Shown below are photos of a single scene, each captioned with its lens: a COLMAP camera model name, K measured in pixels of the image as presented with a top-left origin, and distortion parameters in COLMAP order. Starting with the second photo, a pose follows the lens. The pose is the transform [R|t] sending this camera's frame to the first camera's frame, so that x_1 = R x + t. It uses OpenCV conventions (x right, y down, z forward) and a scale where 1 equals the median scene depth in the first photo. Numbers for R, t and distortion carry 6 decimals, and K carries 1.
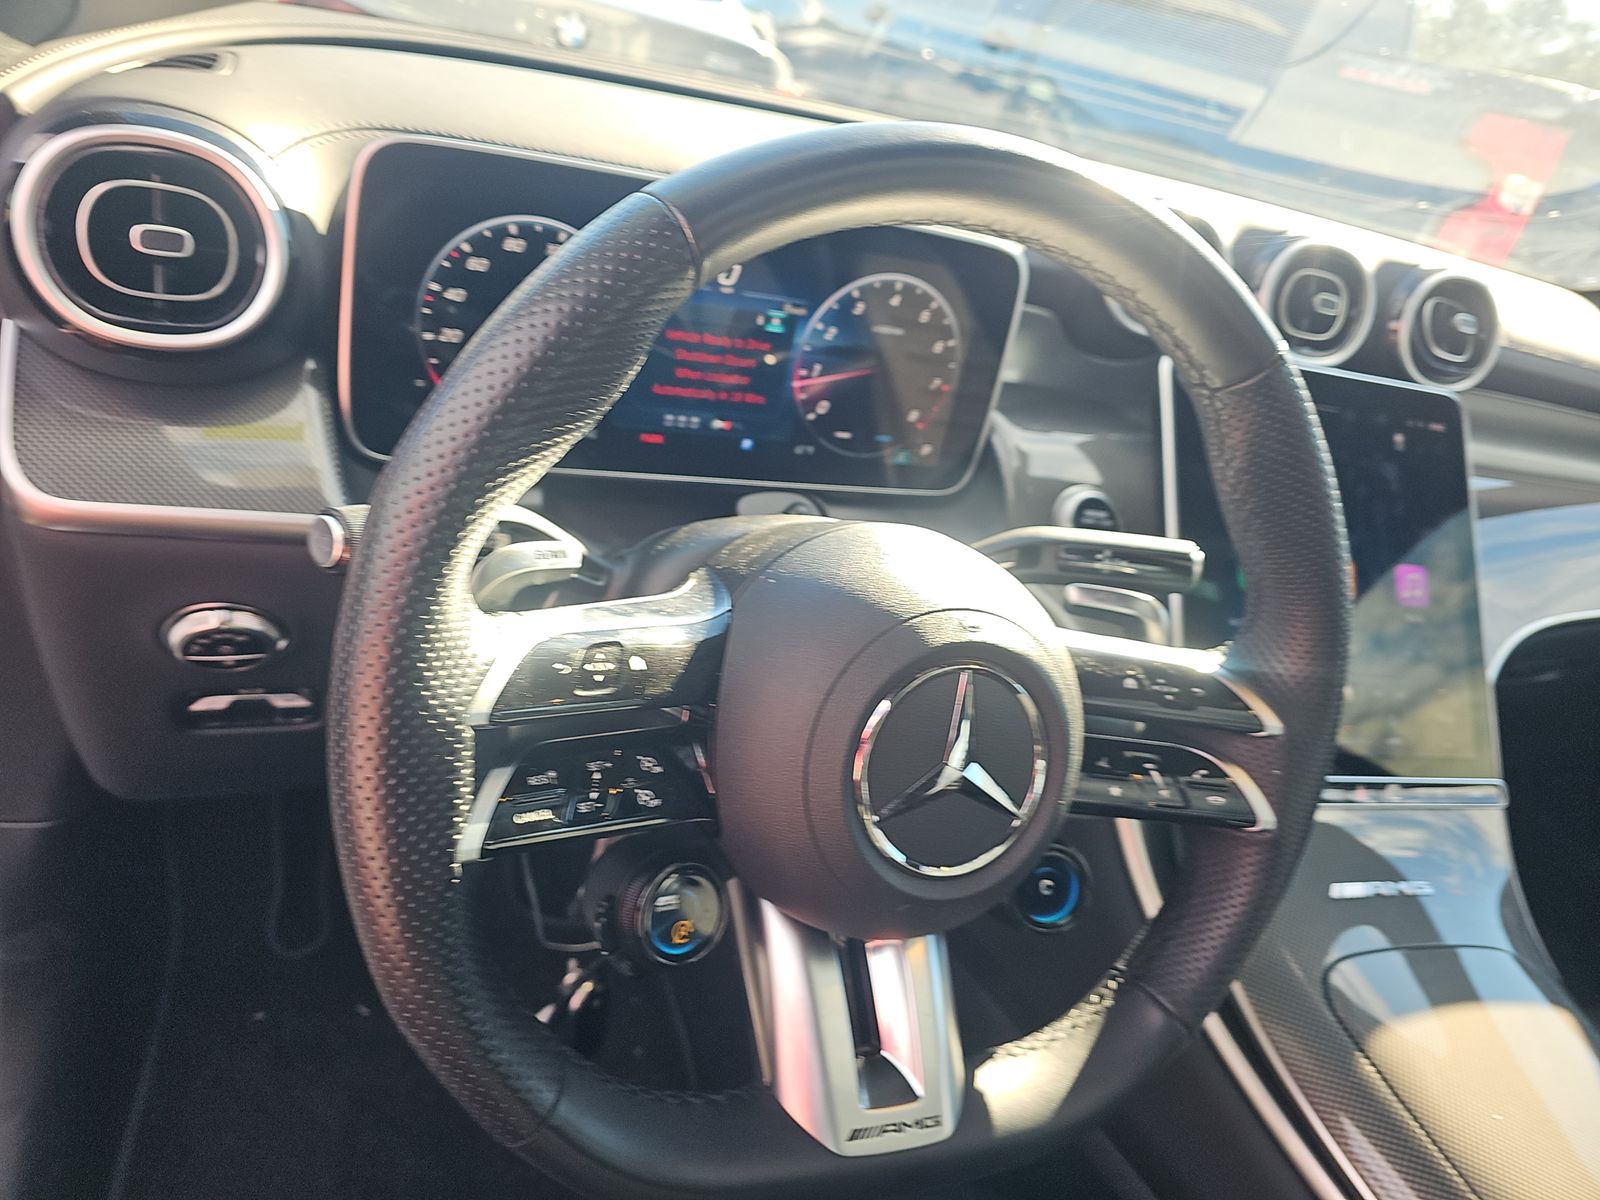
lens RADIAL K [[1077.0, 0, 799.8], [0, 1077.0, 608.7], [0, 0, 1]] dist [0.008057, 0.000808]
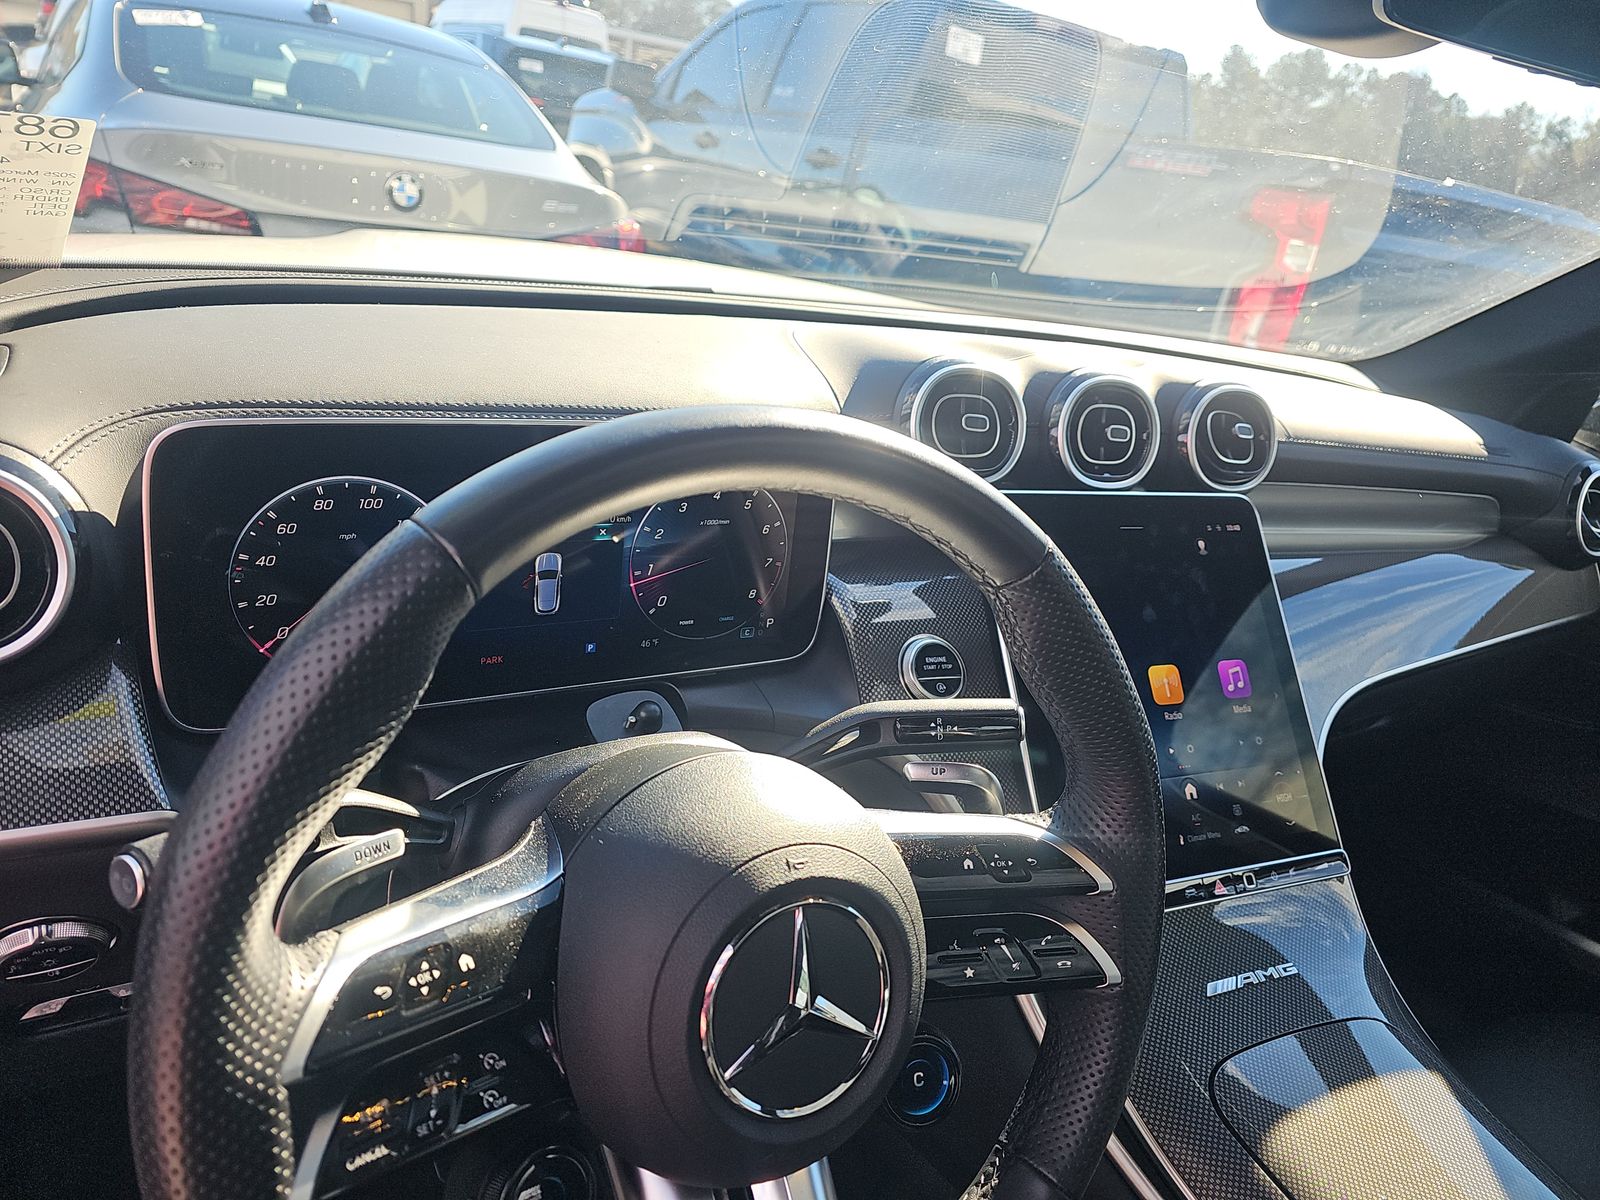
lens RADIAL K [[1051.5, 0, 821.6], [0, 1051.5, 601.2], [0, 0, 1]] dist [0.052316, -0.040522]
pose [[0.985358, -0.130905, 0.109241, 0.078830], [0.139078, 0.987743, -0.070866, -0.118174], [-0.098625, 0.085021, 0.991486, -0.026909]]
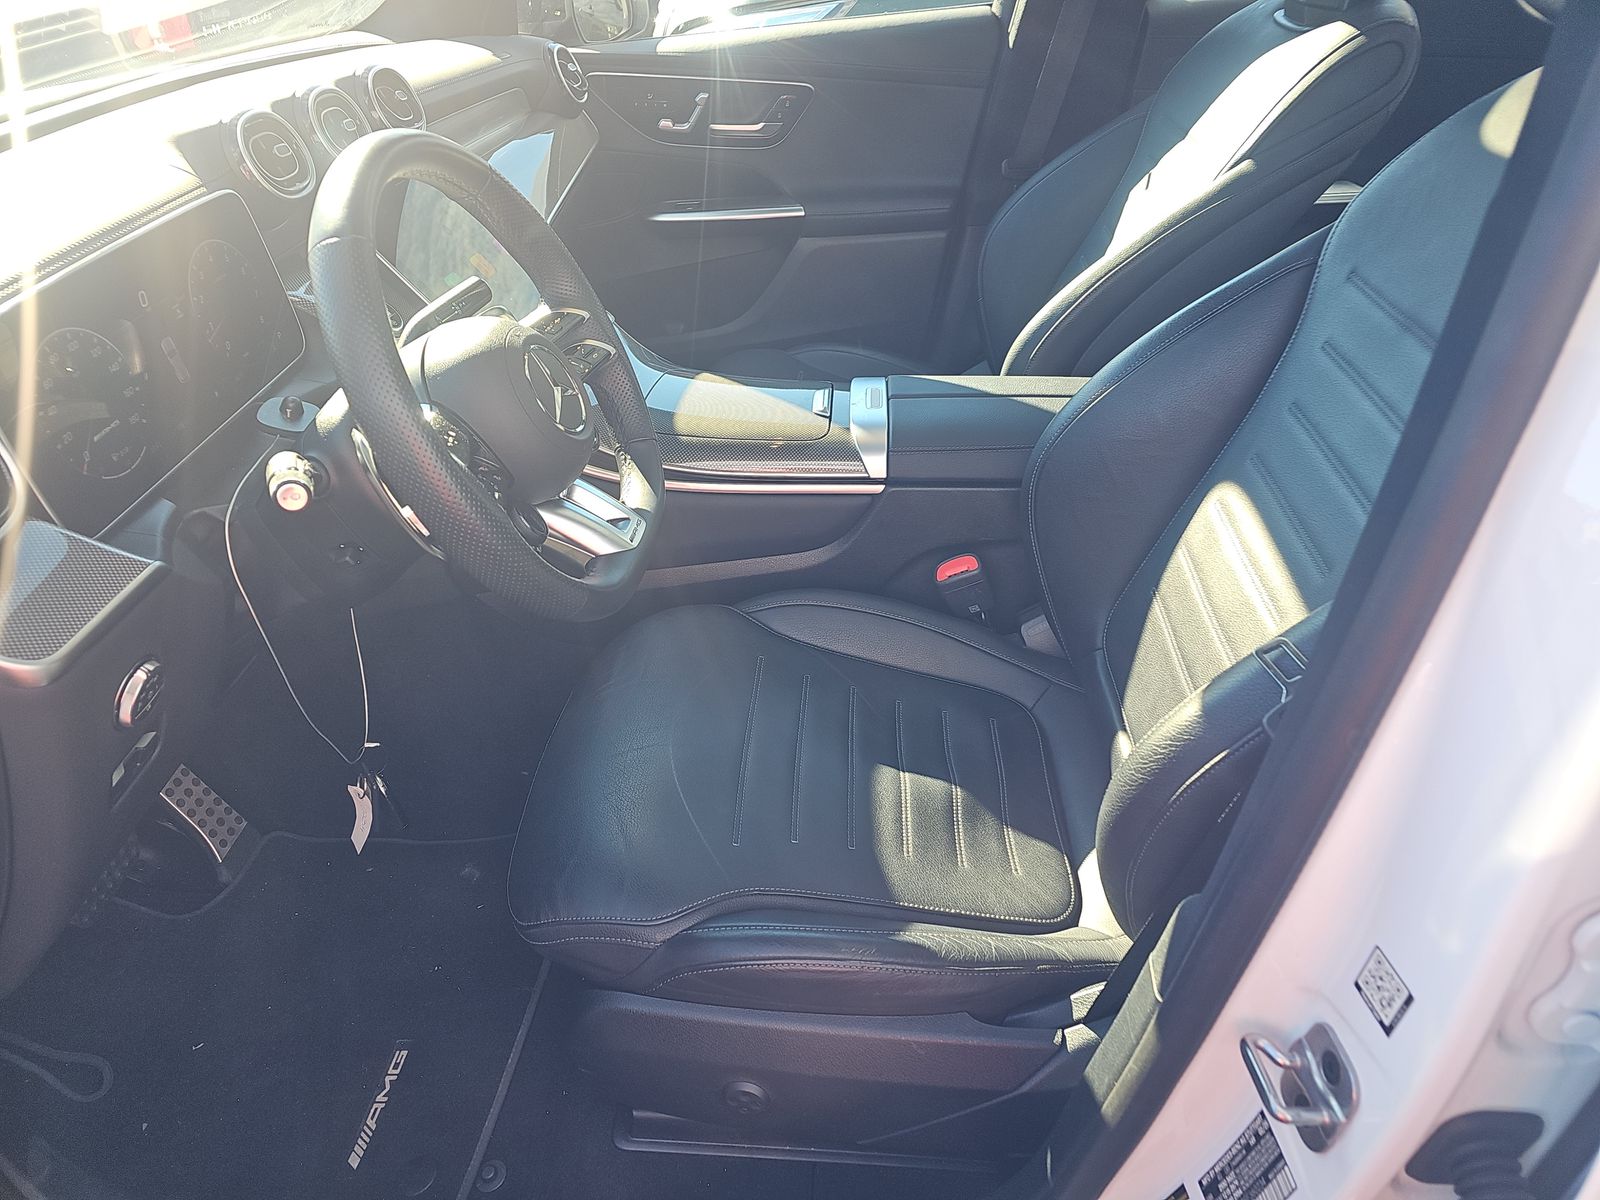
lens RADIAL K [[1051.5, 0, 821.6], [0, 1051.5, 601.2], [0, 0, 1]] dist [0.052316, -0.040522]
pose [[0.385579, -0.720721, 0.576099, -0.968932], [0.567796, 0.677497, 0.467552, -0.214551], [-0.727280, 0.146828, 0.670452, -0.676388]]
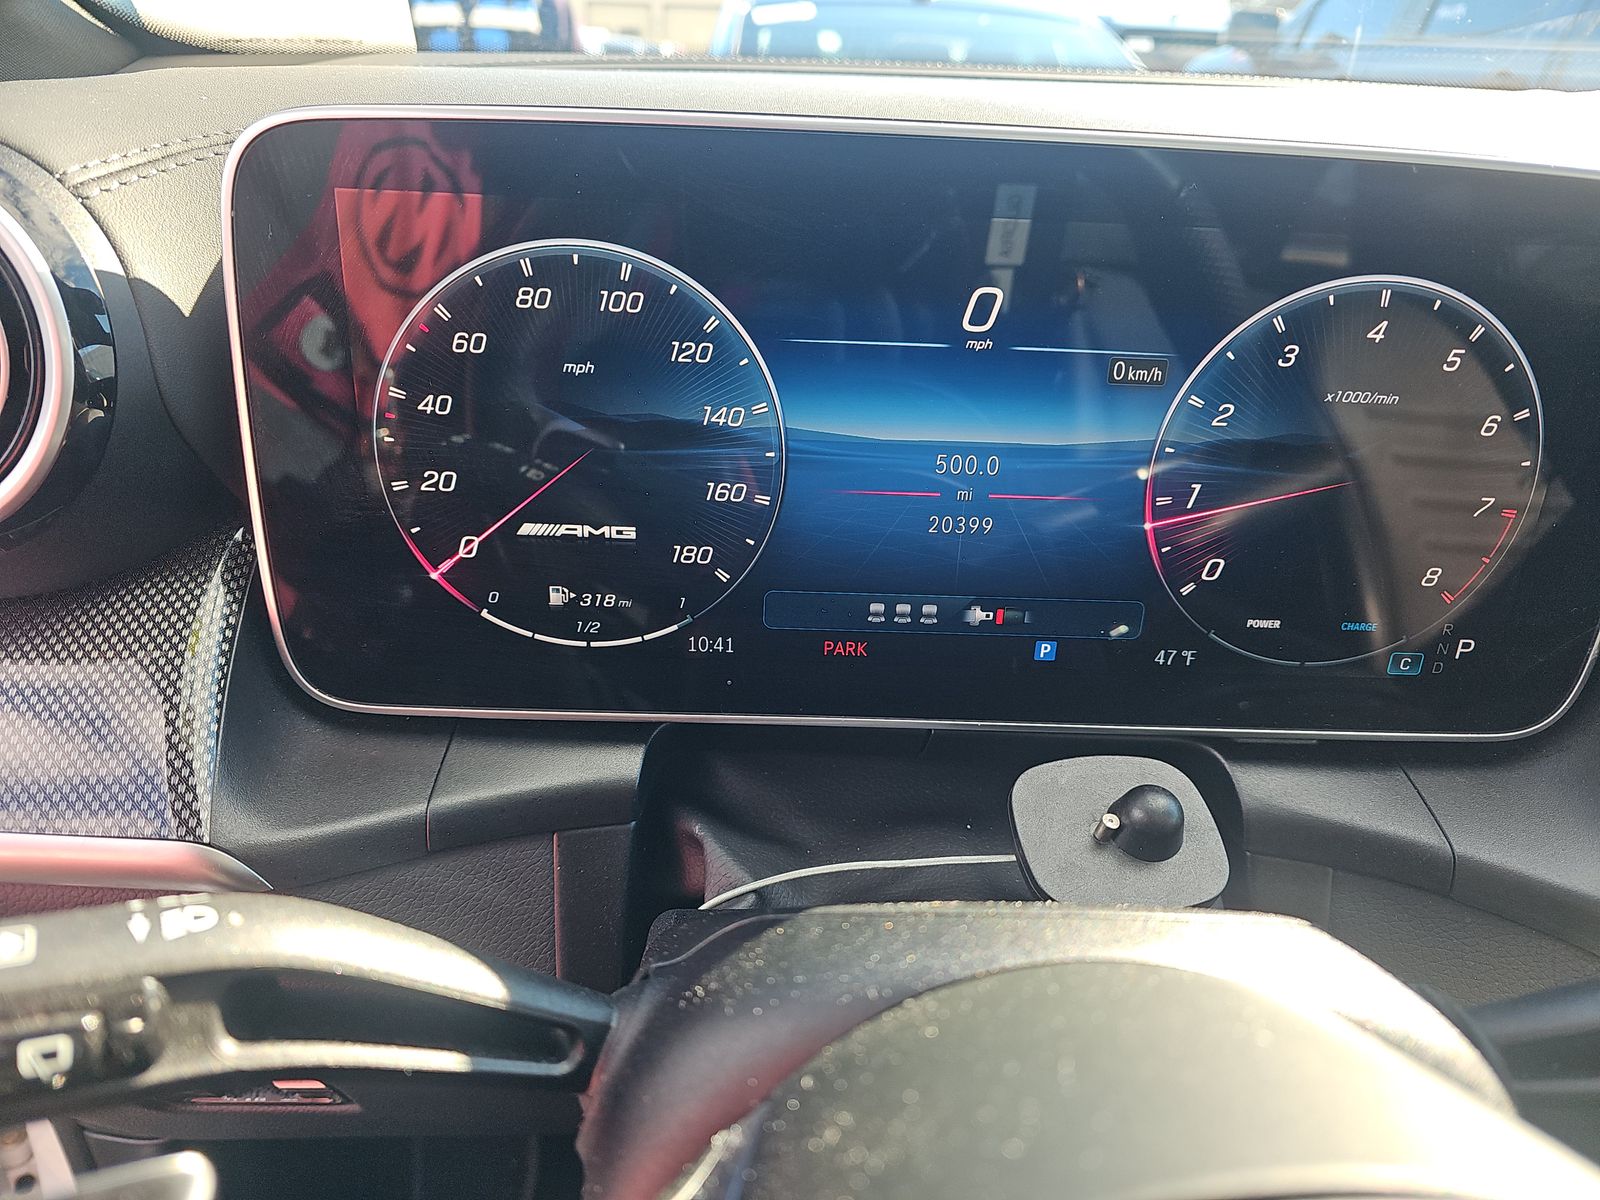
lens RADIAL K [[1077.0, 0, 799.8], [0, 1077.0, 608.7], [0, 0, 1]] dist [0.008057, 0.000808]
pose [[0.918295, -0.024077, -0.395165, 0.052947], [-0.021074, 0.993761, -0.109523, -0.144253], [0.395336, 0.108902, 0.912058, 0.629618]]
